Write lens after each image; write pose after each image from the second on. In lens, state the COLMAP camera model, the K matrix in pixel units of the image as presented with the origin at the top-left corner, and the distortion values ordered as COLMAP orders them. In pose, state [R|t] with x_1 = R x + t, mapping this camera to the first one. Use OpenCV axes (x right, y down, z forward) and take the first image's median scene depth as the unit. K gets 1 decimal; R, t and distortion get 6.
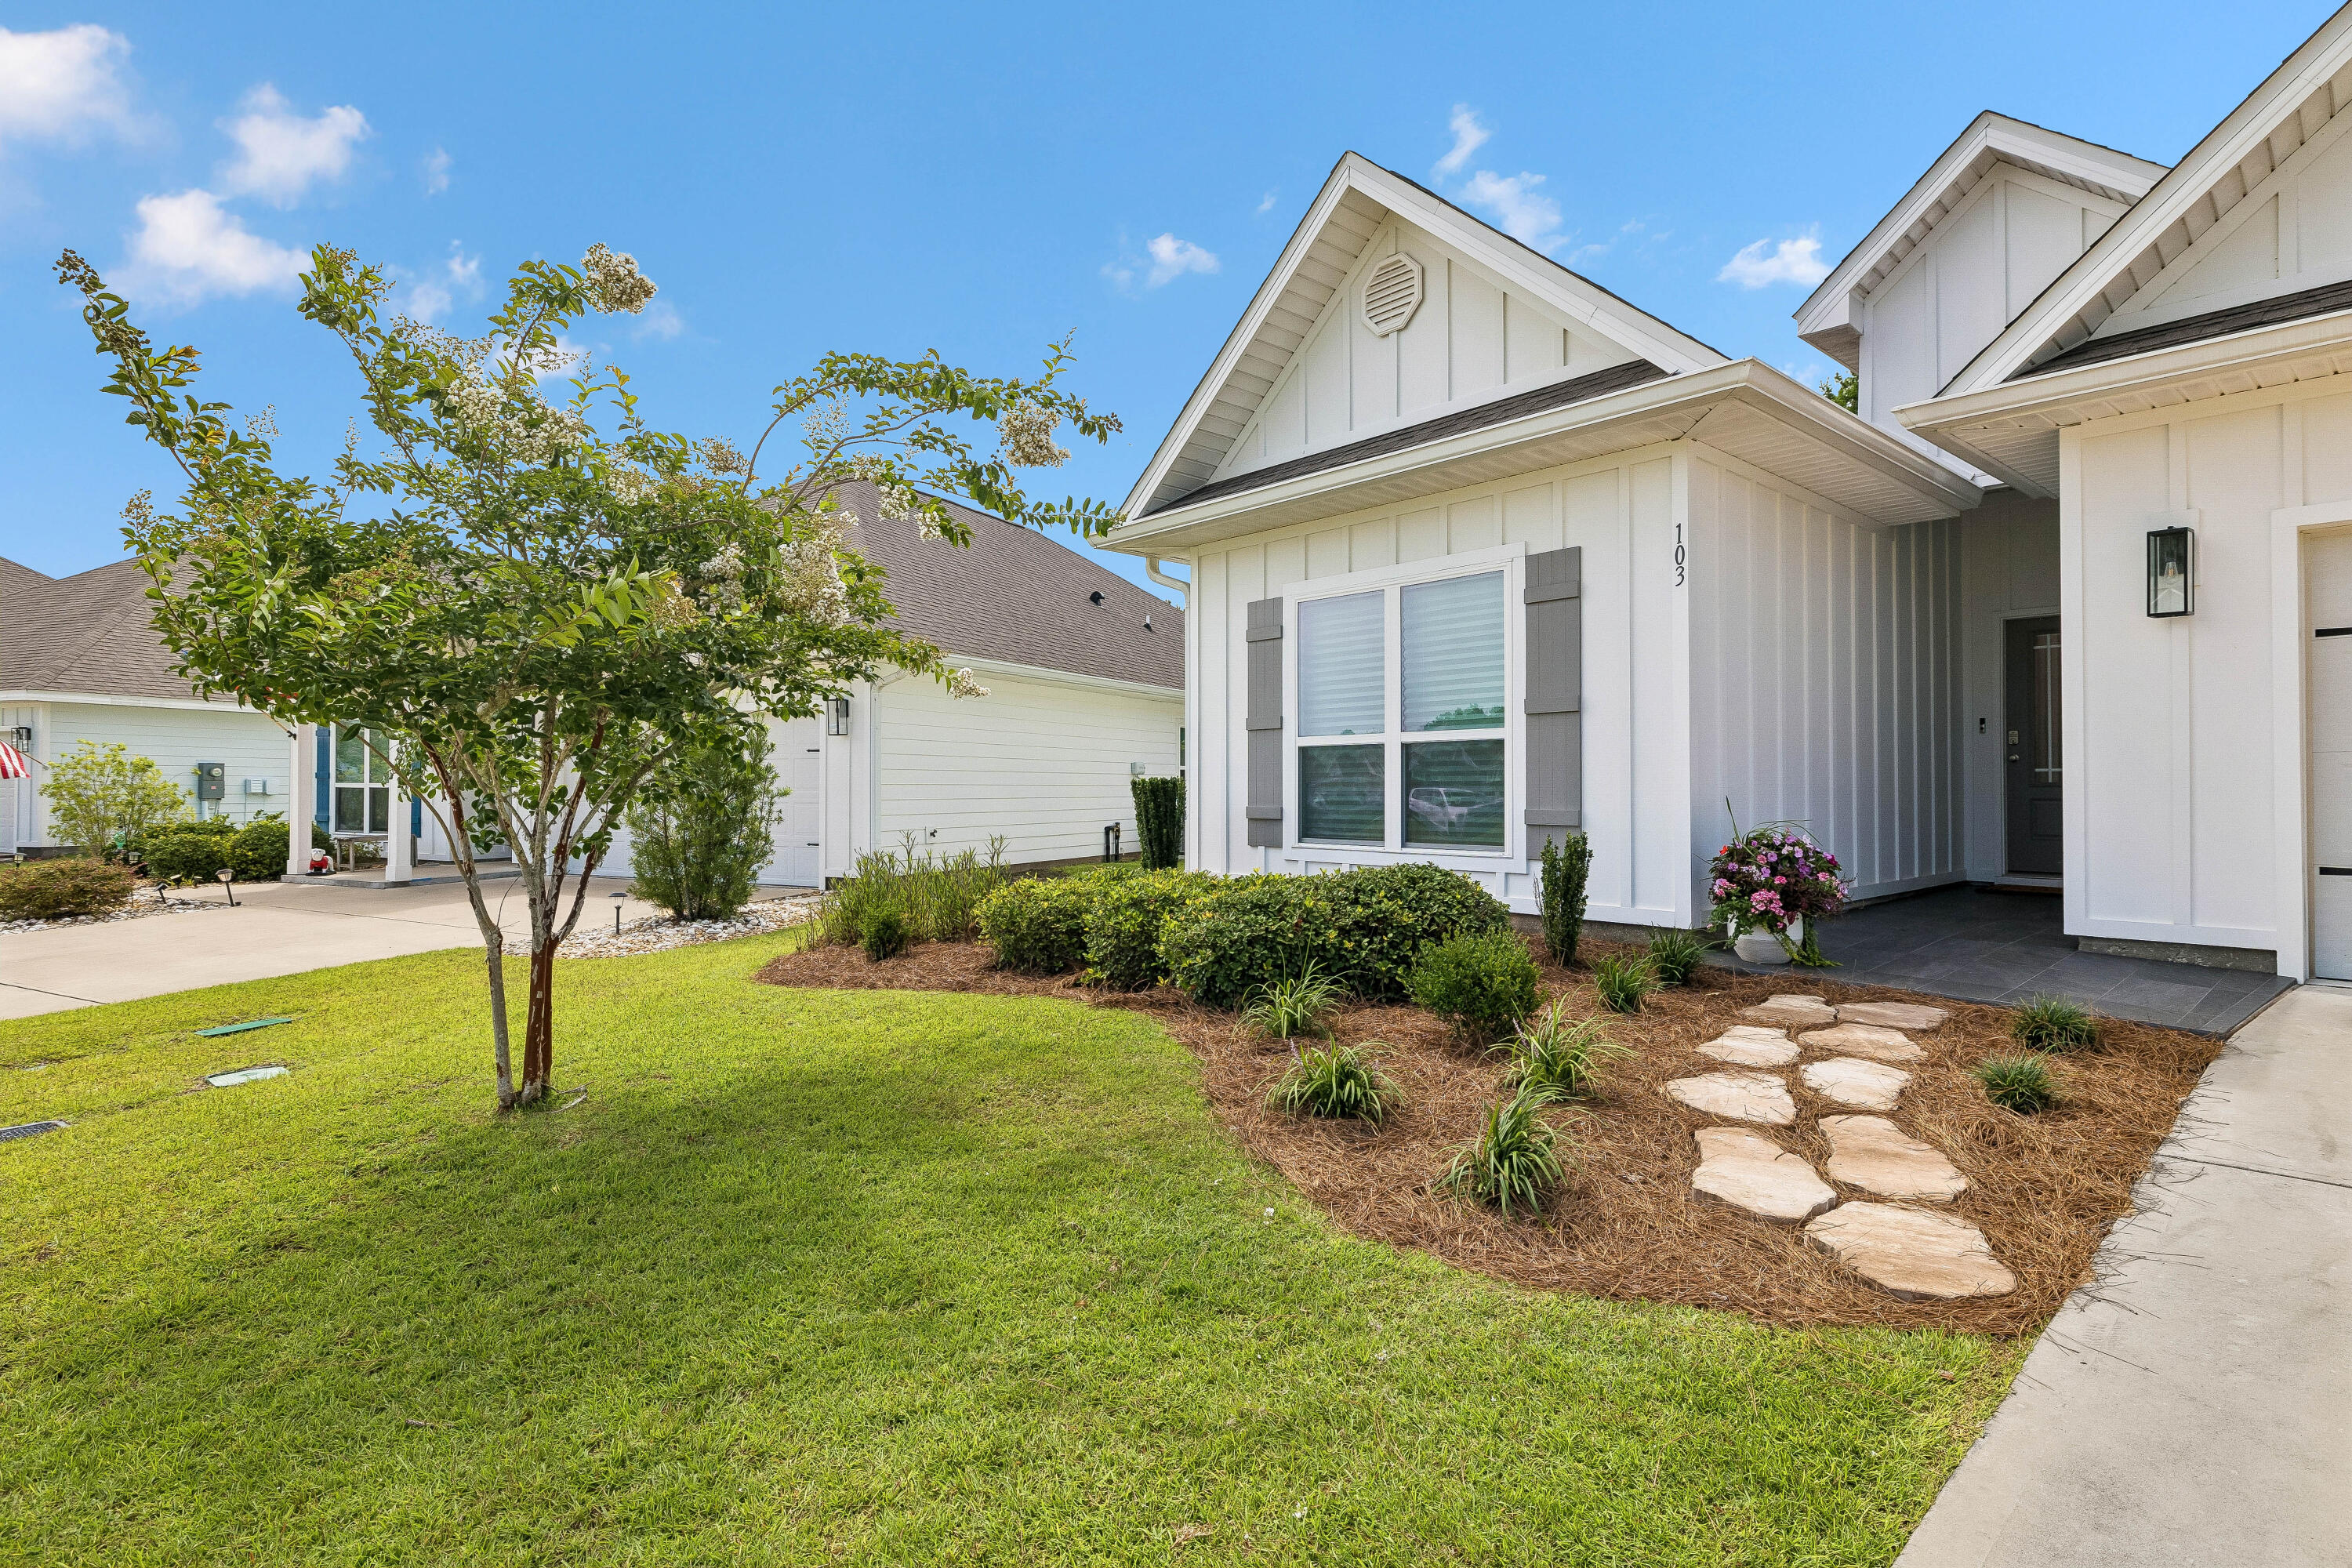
lens RADIAL K [[1179.6, 0, 1176.8], [0, 1179.6, 775.9], [0, 0, 1]] dist [-0.002772, -0.001534]
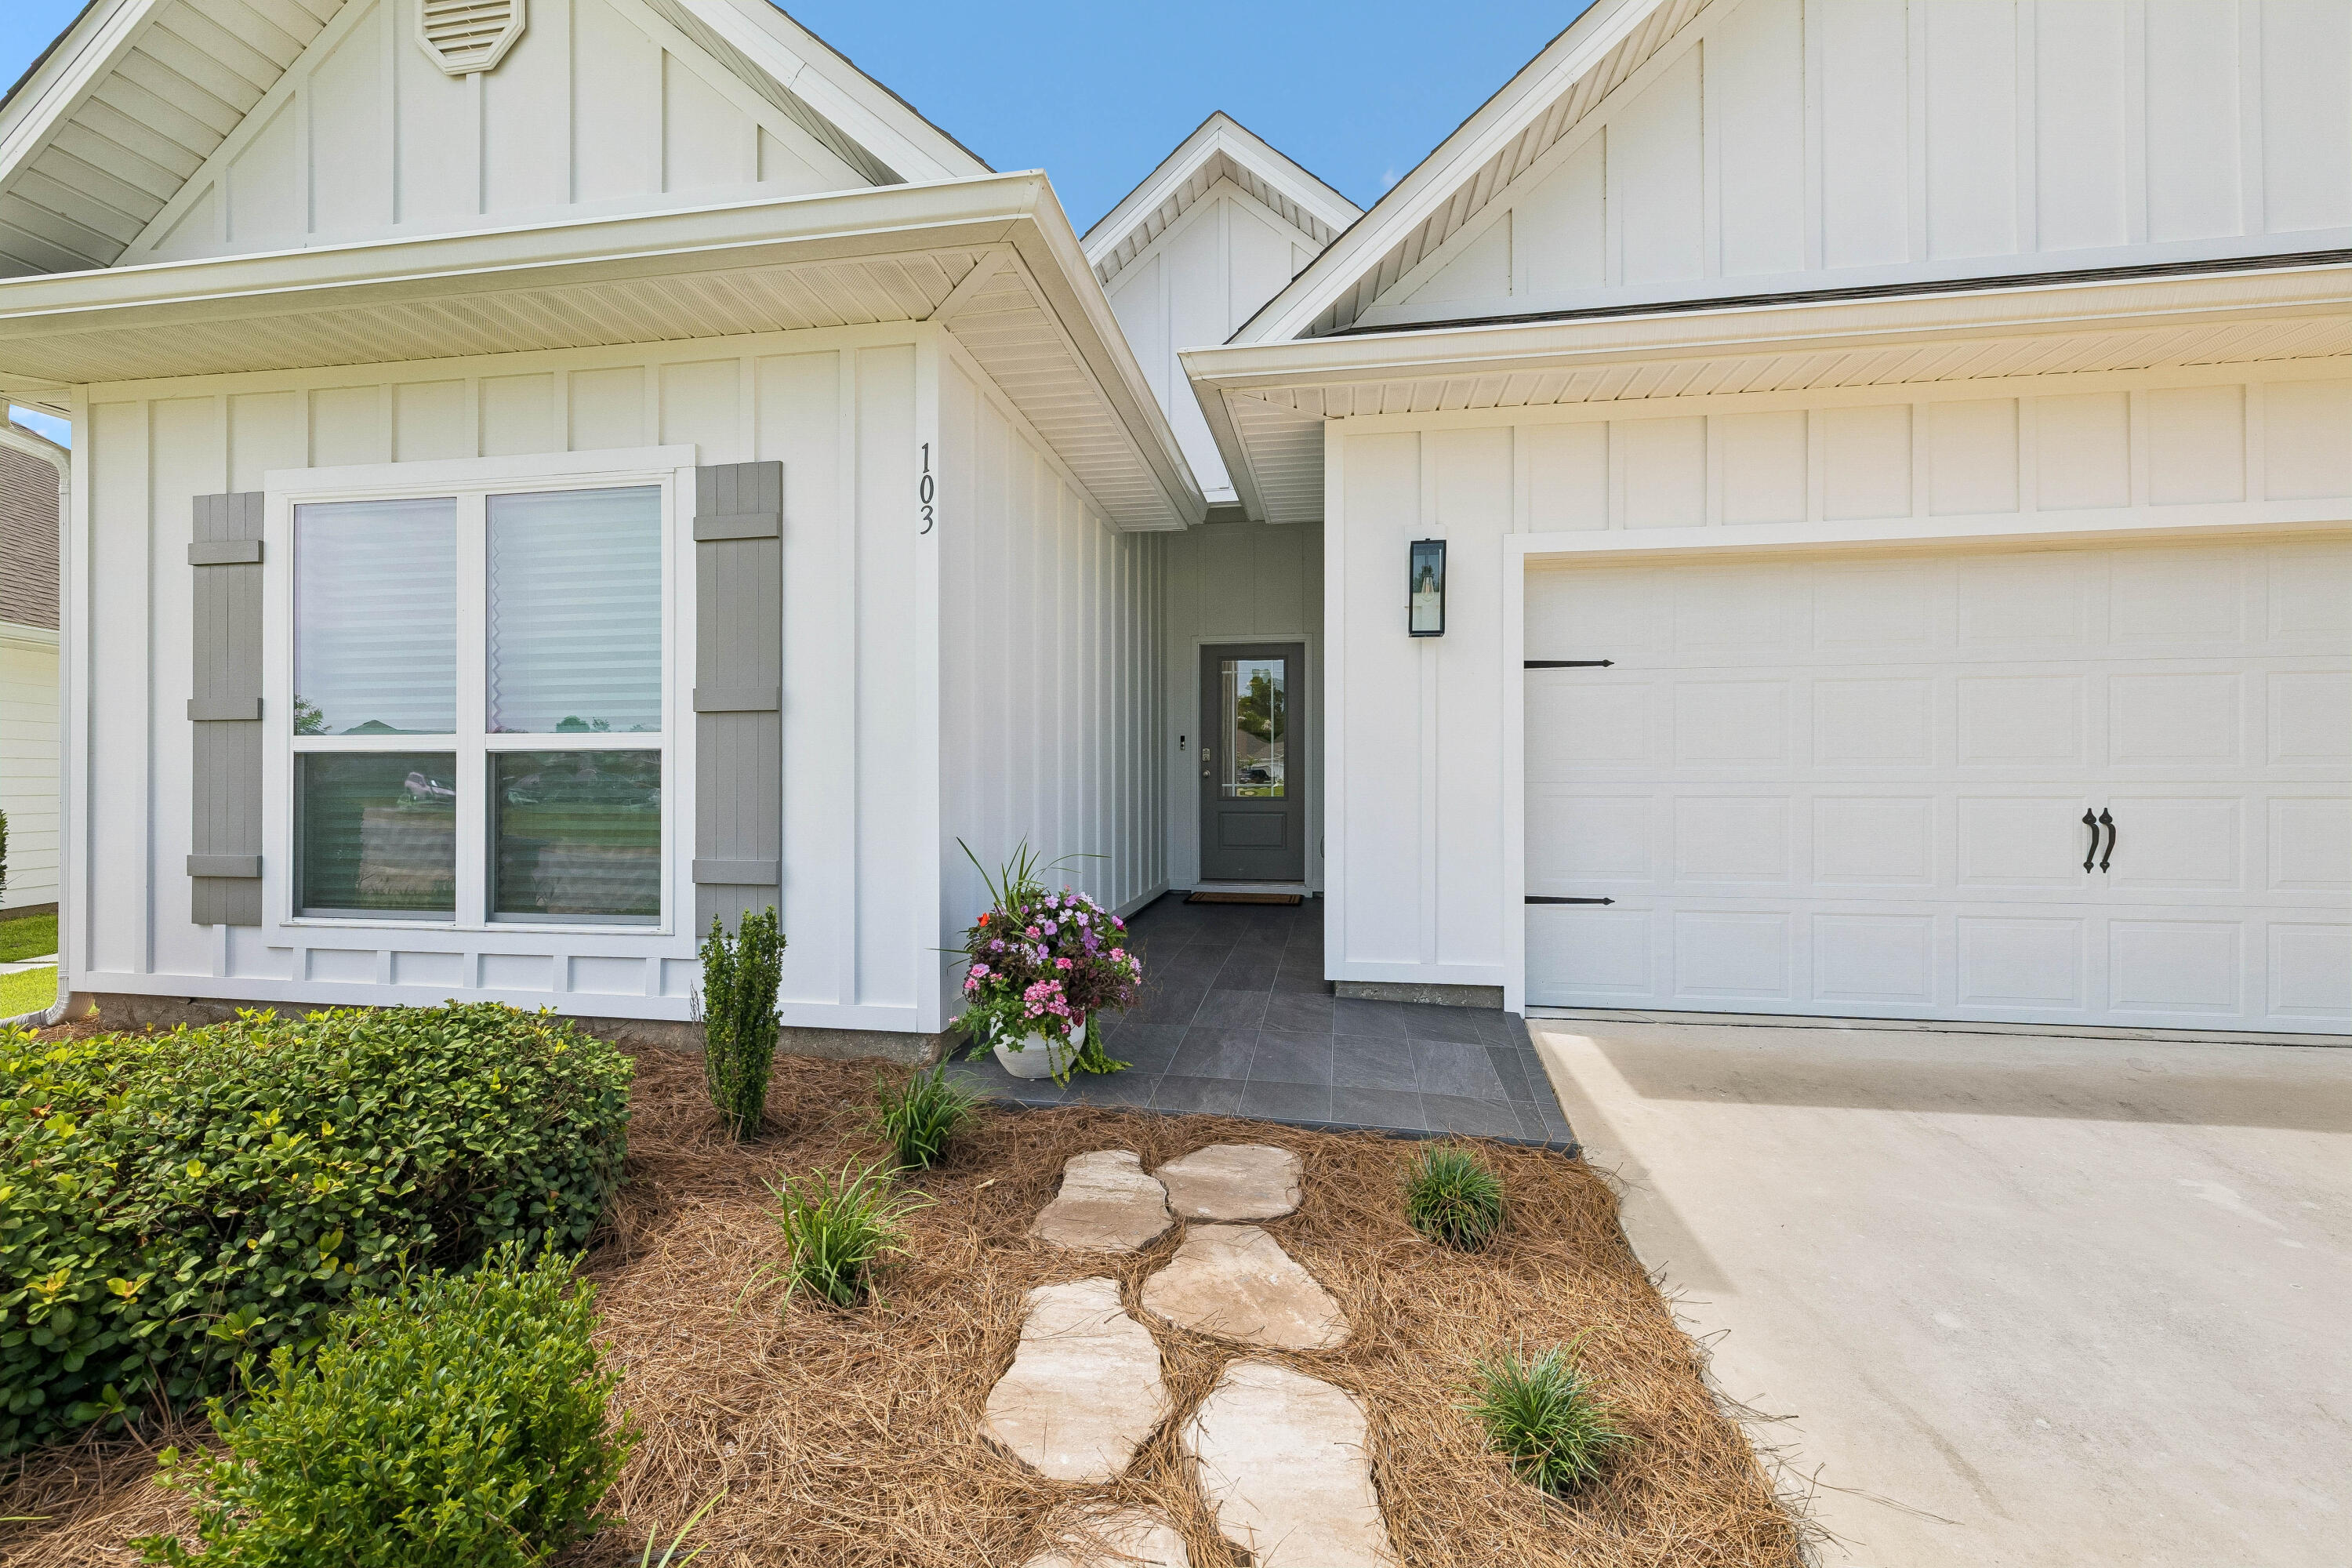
lens RADIAL K [[995.0, 0, 1180.3], [0, 995.0, 777.9], [0, 0, 1]] dist [0.001418, 0.000286]
pose [[0.776859, 0.002082, 0.629671, 0.175966], [-0.006190, 0.999971, 0.004332, -0.022449], [-0.629644, -0.007263, 0.776850, 0.453132]]
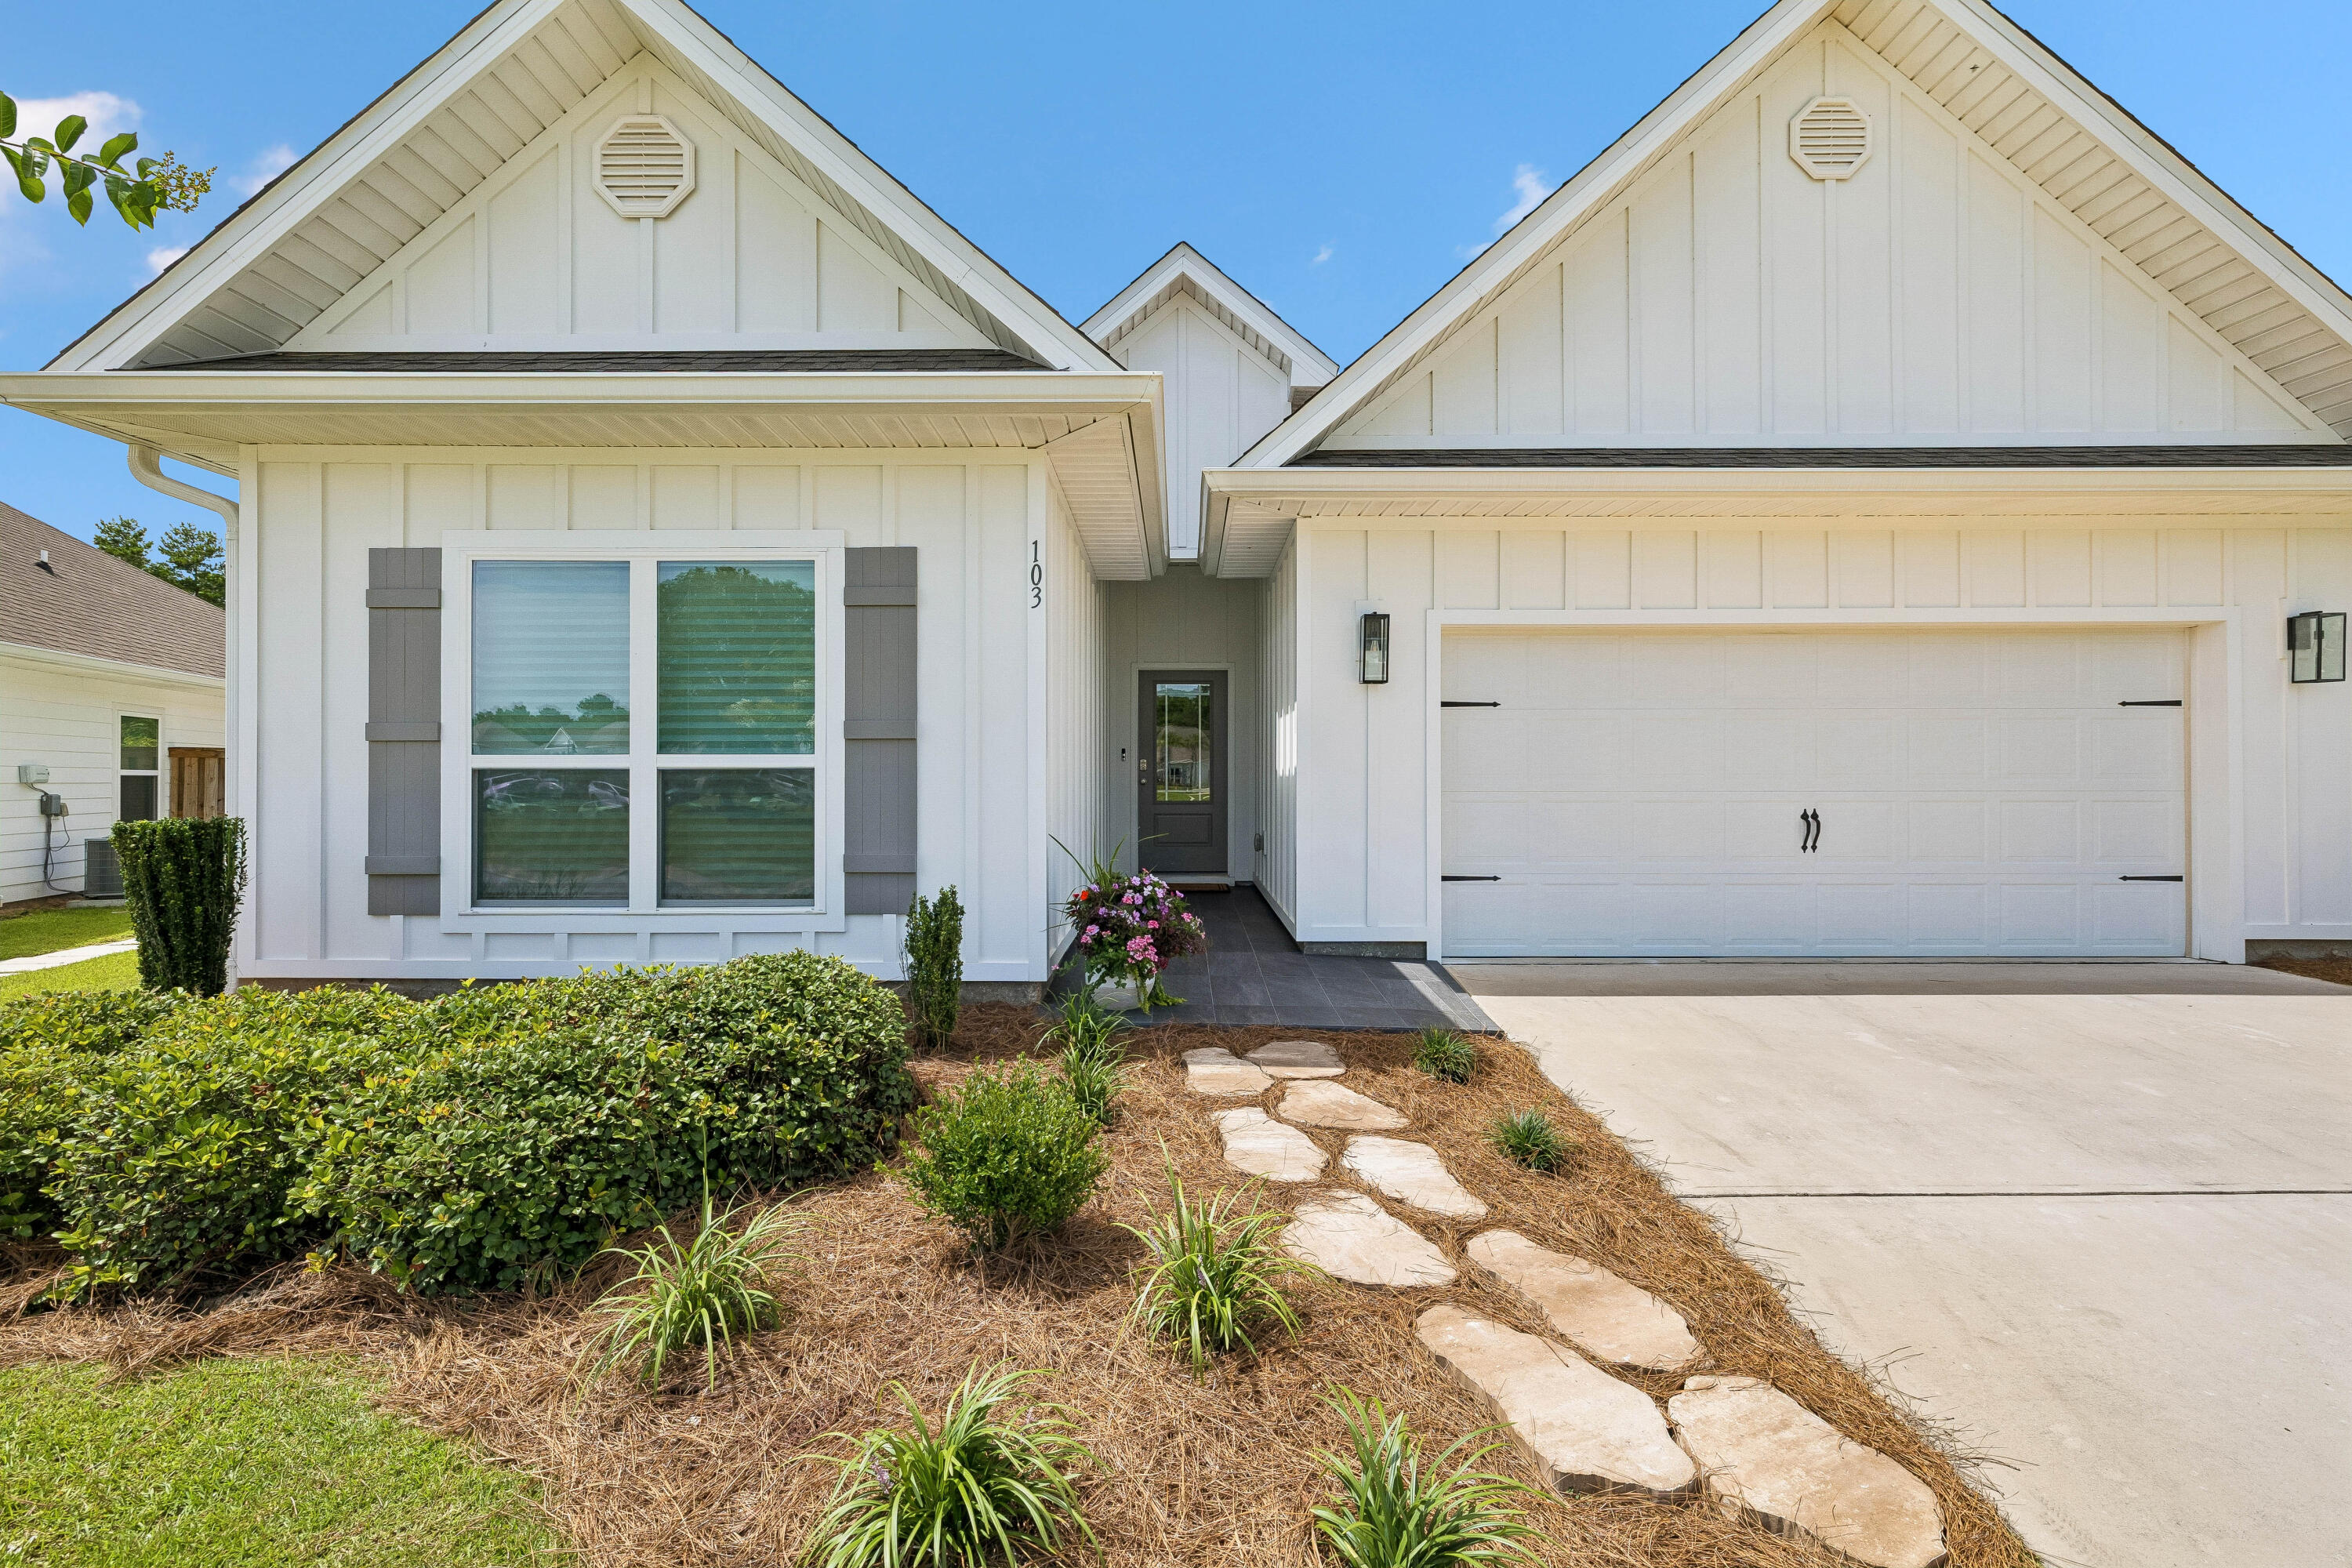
lens RADIAL K [[995.0, 0, 1181.7], [0, 995.0, 777.0], [0, 0, 1]] dist [0.001418, 0.000286]
pose [[0.660987, 0.003845, 0.750388, -0.079039], [-0.007514, 0.999971, 0.001494, -0.031502], [-0.750360, -0.006626, 0.660996, 0.399363]]
